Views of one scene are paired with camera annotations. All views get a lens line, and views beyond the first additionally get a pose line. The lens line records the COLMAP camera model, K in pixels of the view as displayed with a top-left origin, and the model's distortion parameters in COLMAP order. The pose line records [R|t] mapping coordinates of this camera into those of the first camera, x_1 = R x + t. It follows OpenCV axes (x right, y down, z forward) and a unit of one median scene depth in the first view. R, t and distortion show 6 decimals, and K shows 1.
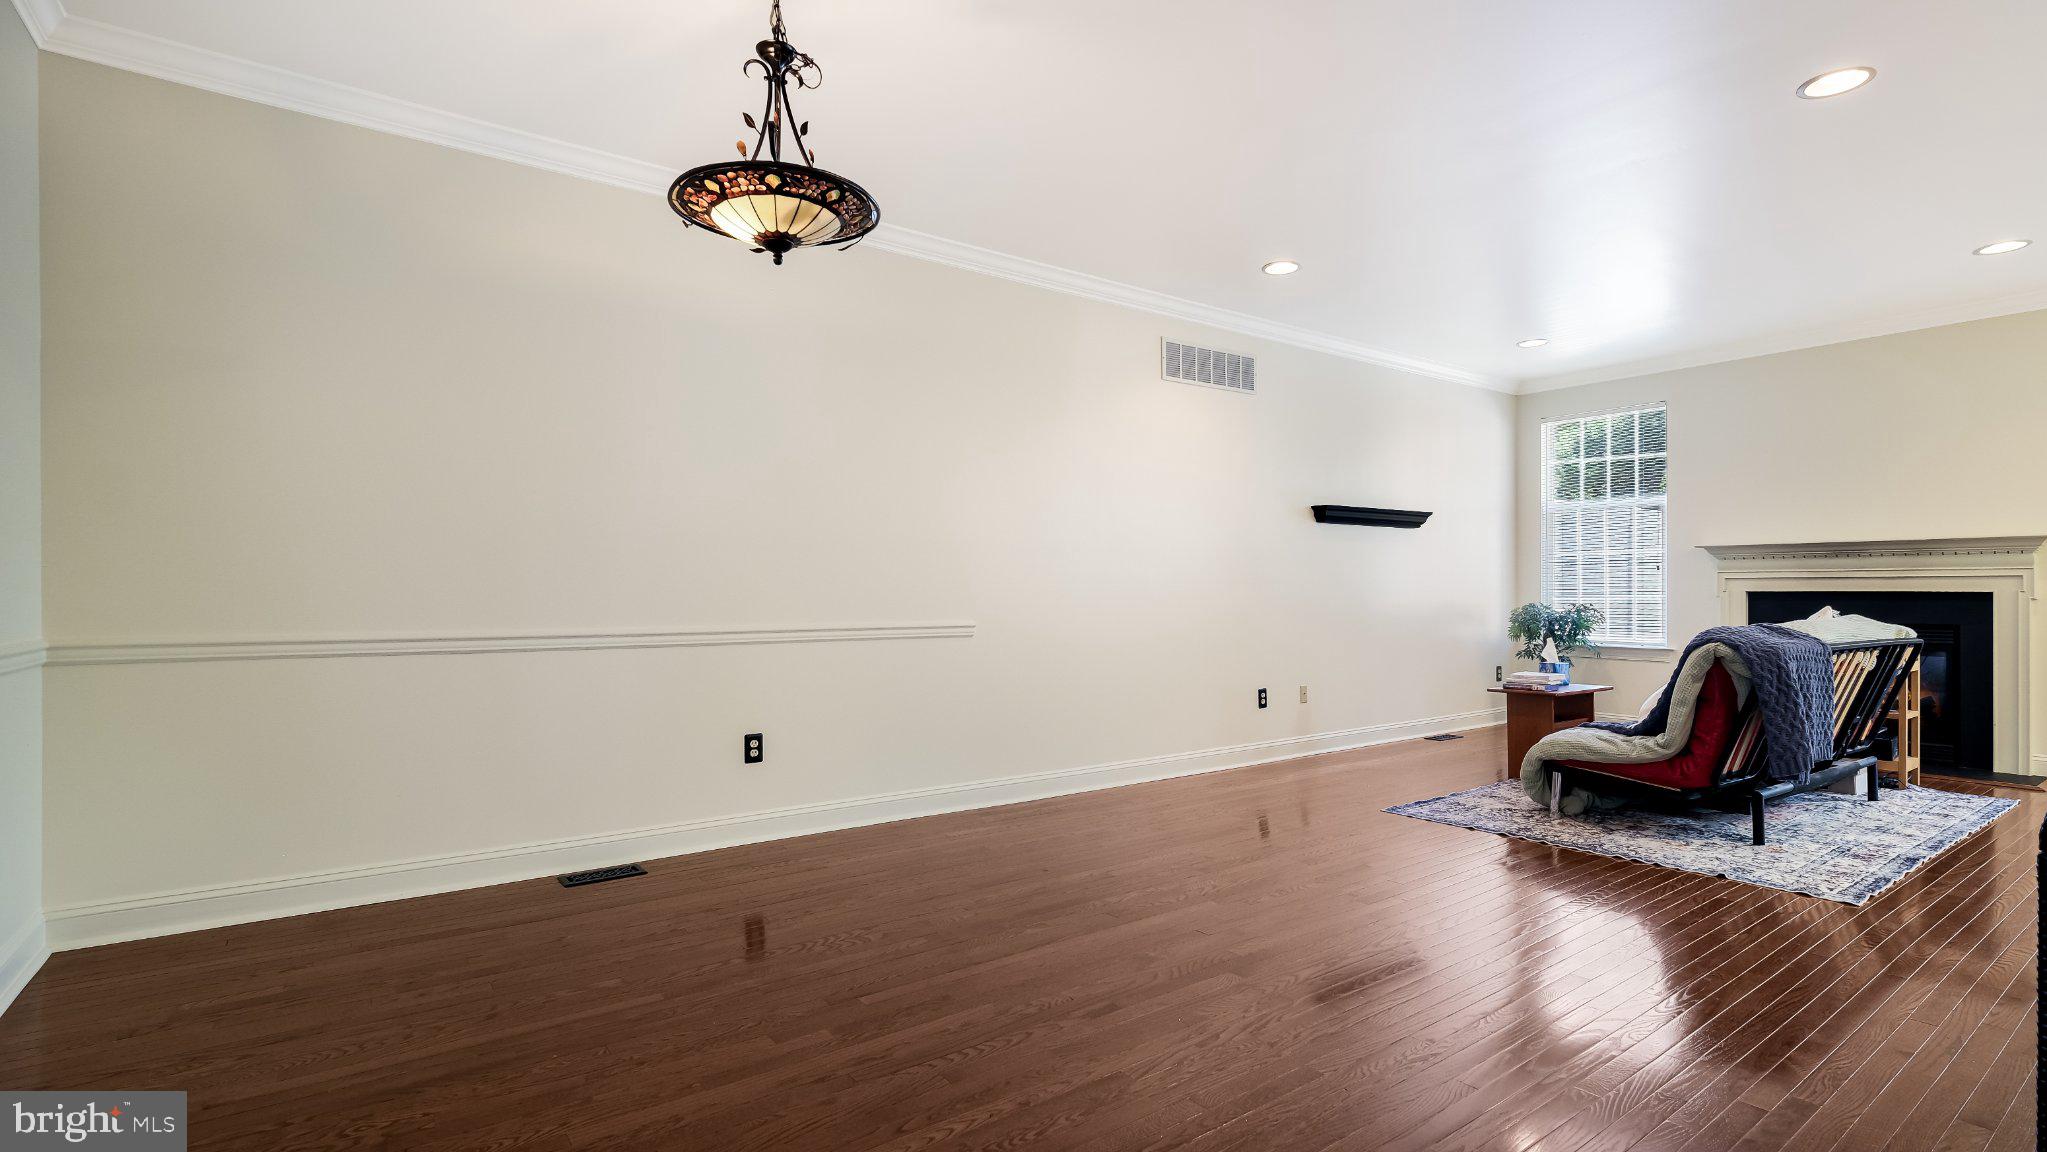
lens RADIAL K [[960.1, 0, 1022.4], [0, 960.1, 595.7], [0, 0, 1]] dist [0.001067, -0.000104]
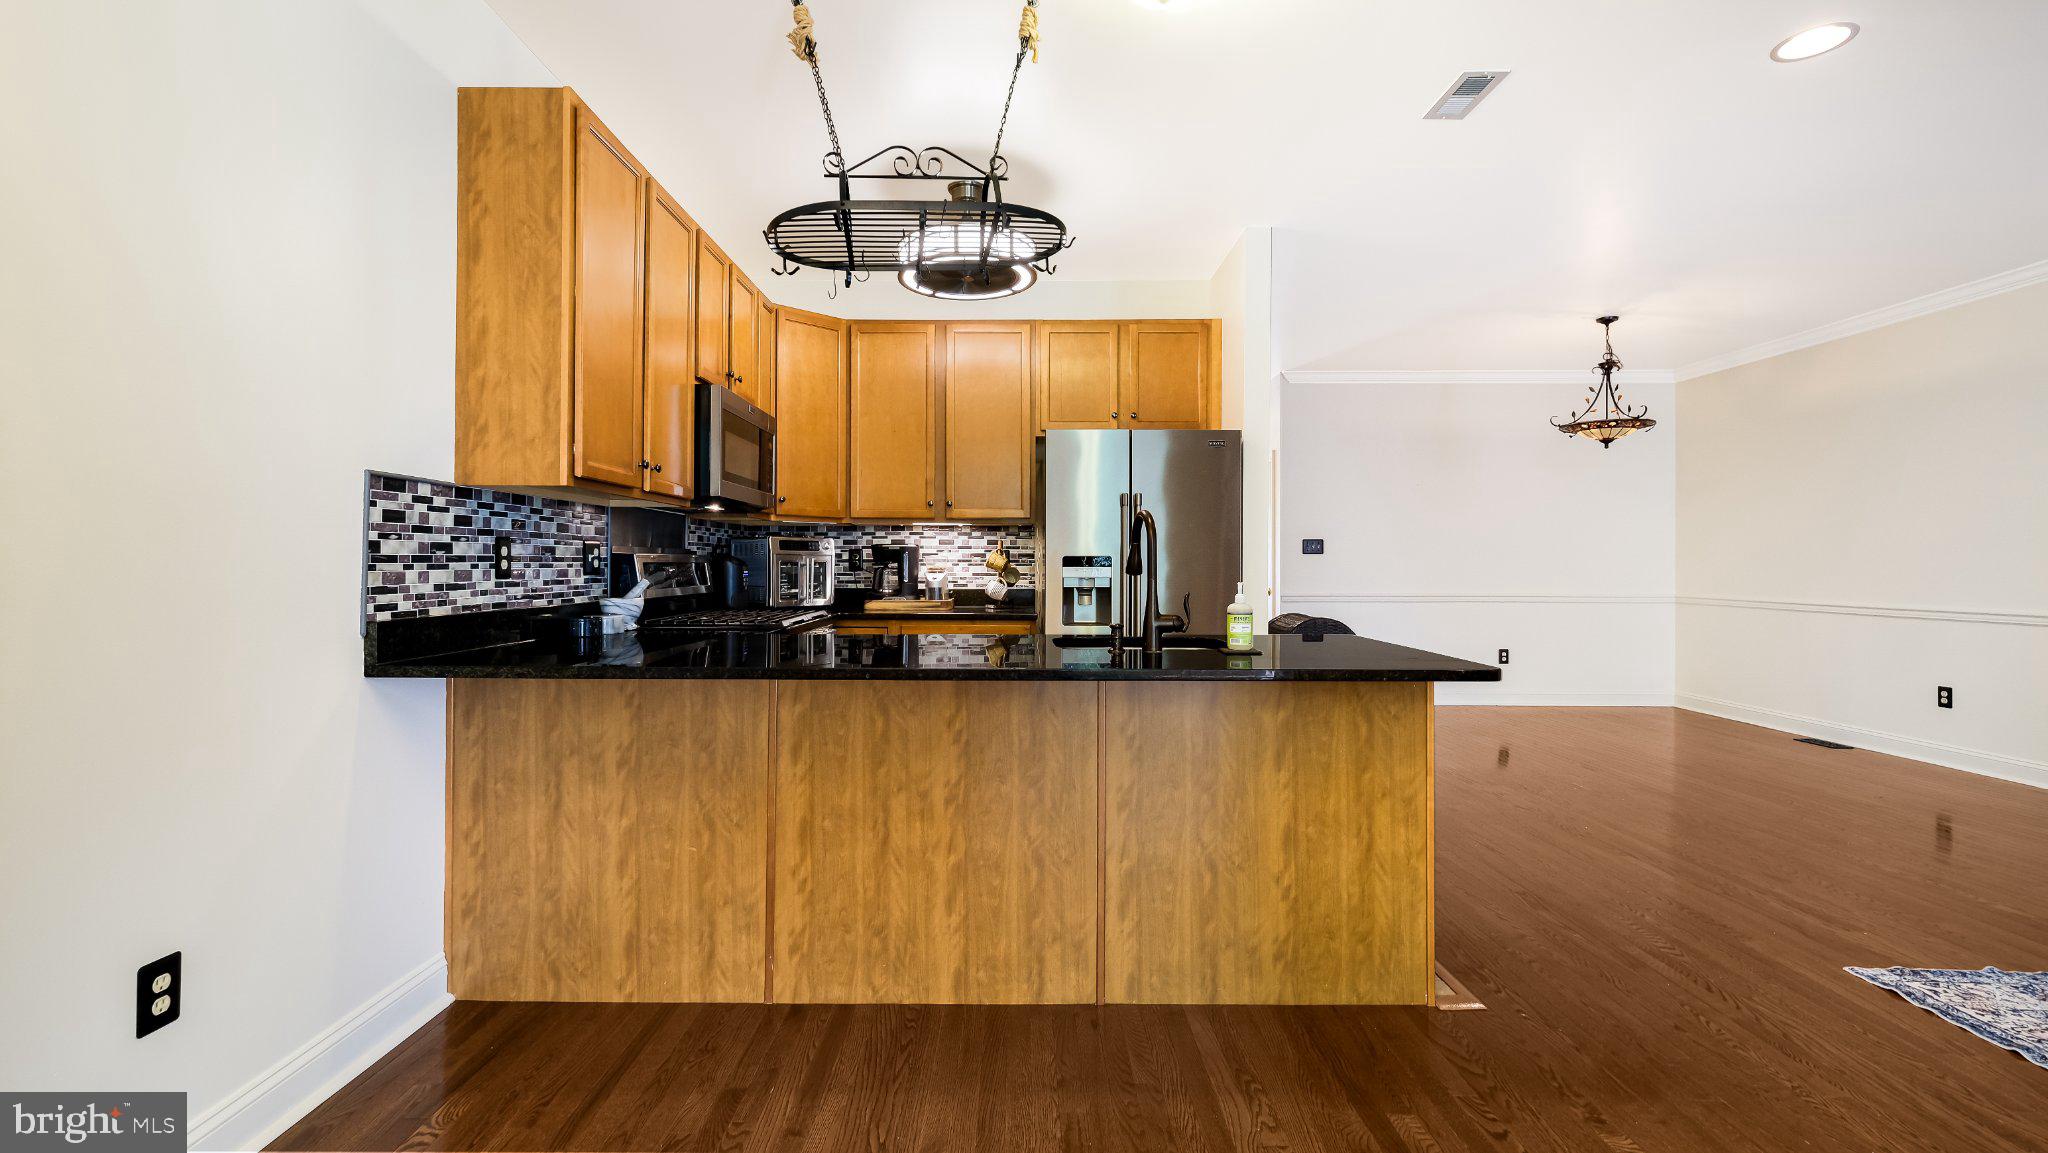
lens RADIAL K [[902.1, 0, 1022.3], [0, 902.1, 562.1], [0, 0, 1]] dist [0.012204, -0.000063]
pose [[-0.586958, -0.002911, -0.809612, 1.534427], [-0.006138, 0.999981, 0.000855, -0.026113], [0.809594, 0.005471, -0.586965, 0.695575]]
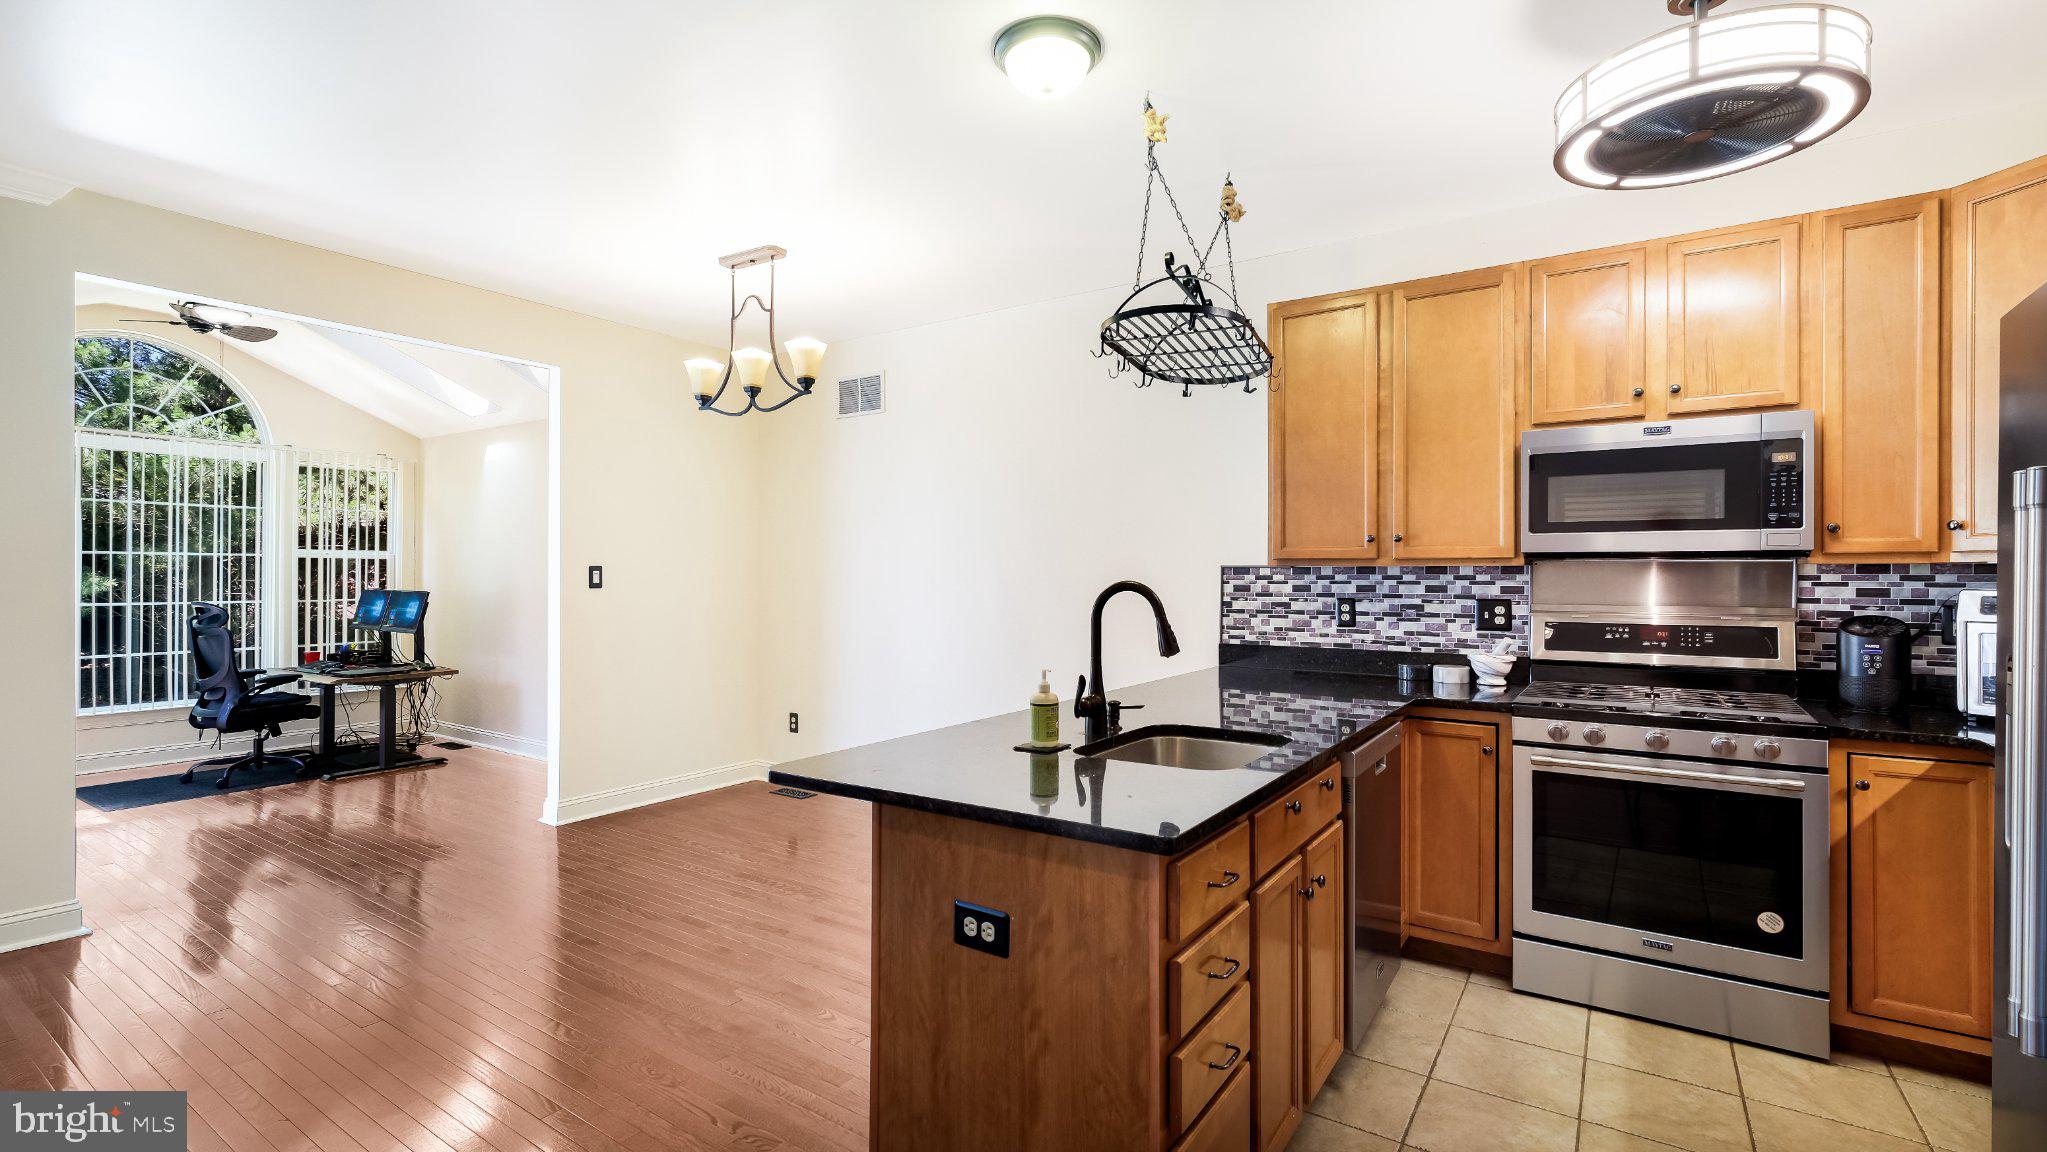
lens RADIAL K [[904.7, 0, 1015.1], [0, 904.7, 569.3], [0, 0, 1]] dist [0.002094, -0.000109]
pose [[-0.339983, 0.006035, 0.940412, 0.468912], [0.003703, 0.999980, -0.005079, -0.067126], [-0.940424, 0.001756, -0.339999, 0.648267]]
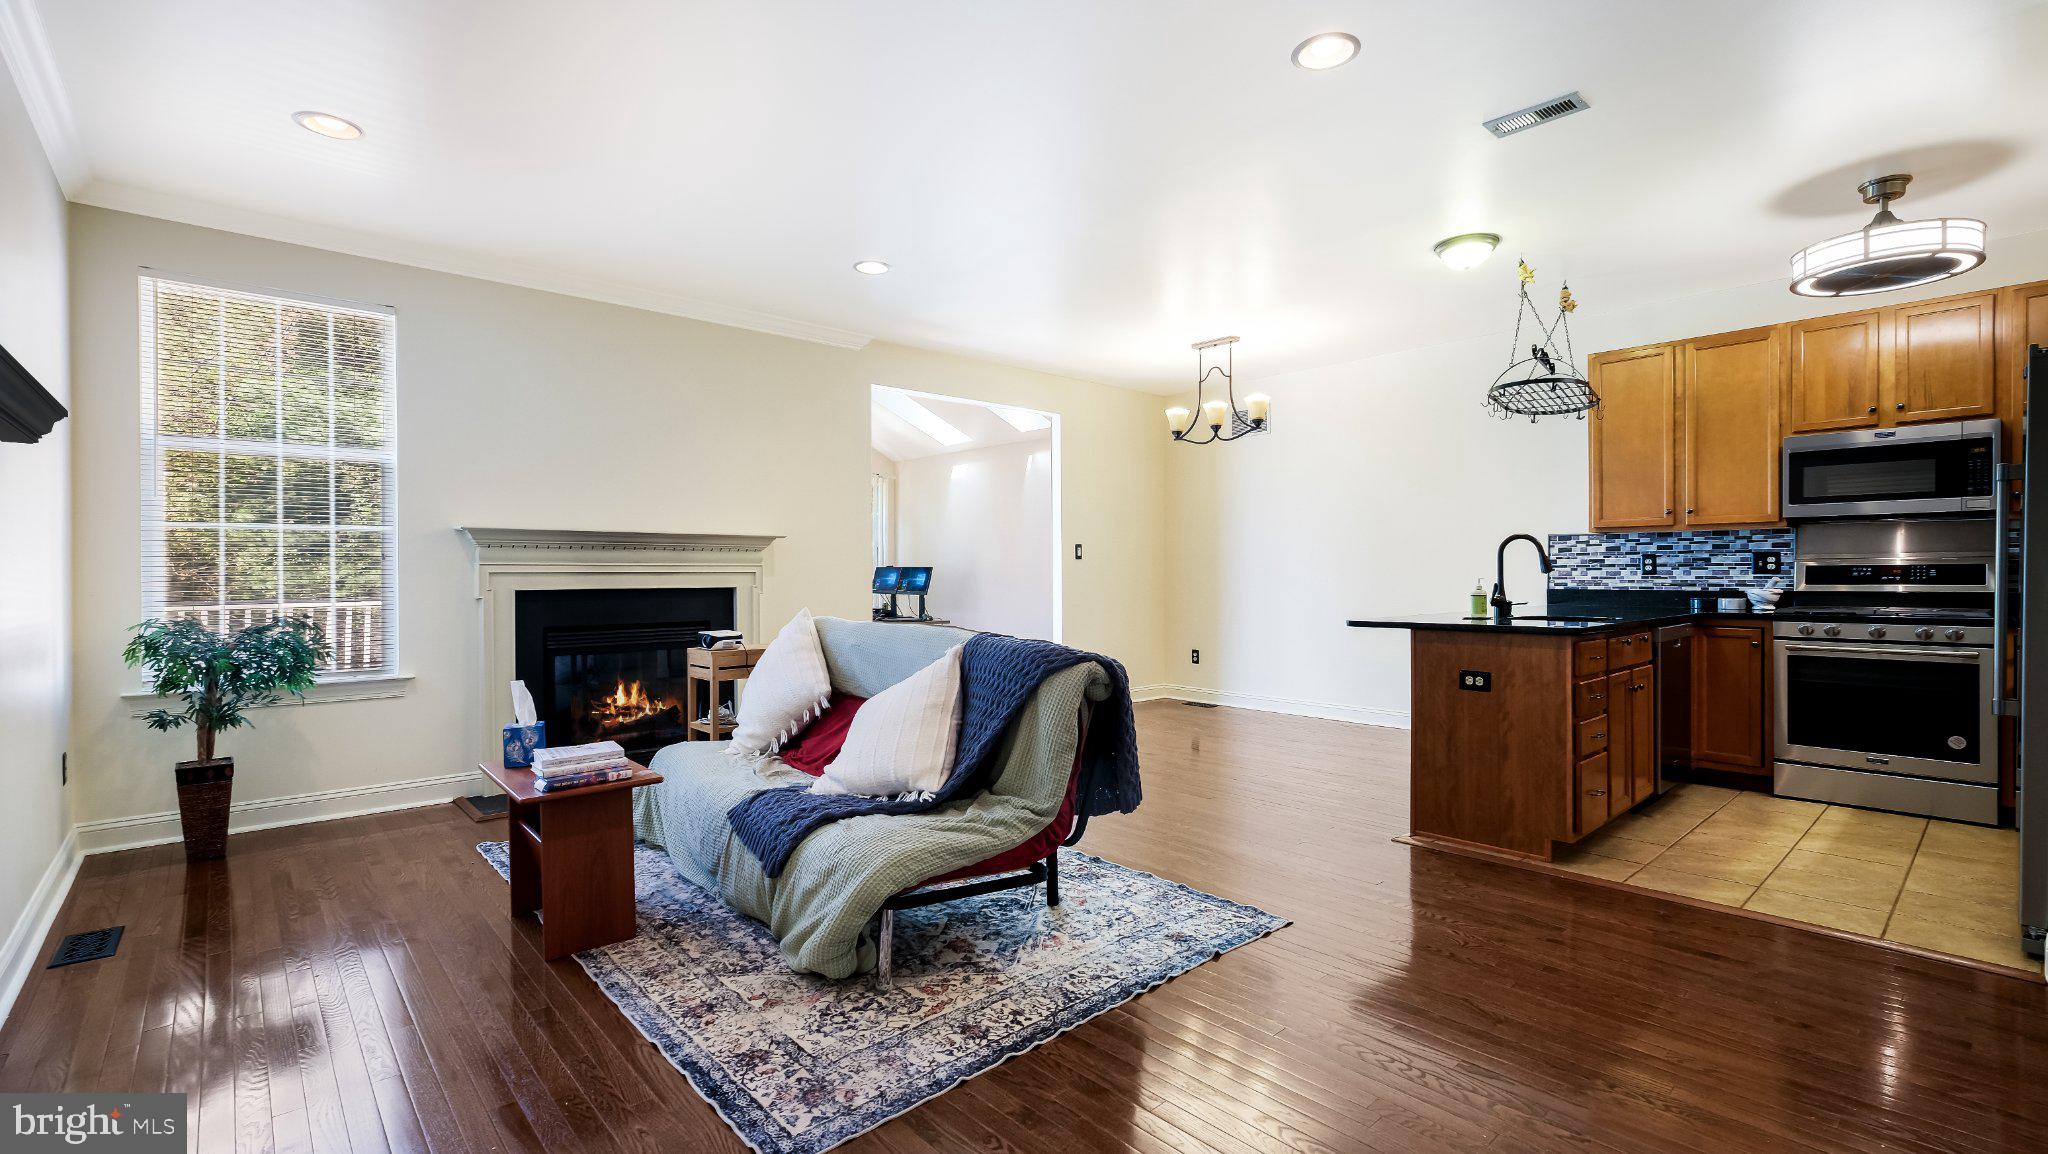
lens RADIAL K [[899.8, 0, 1019.2], [0, 899.8, 574.1], [0, 0, 1]] dist [0.001438, 0.000318]
pose [[-0.101403, 0.000302, 0.994845, 0.001032], [0.009721, 0.999953, 0.000688, -0.022263], [-0.994798, 0.009740, -0.101401, 1.070739]]
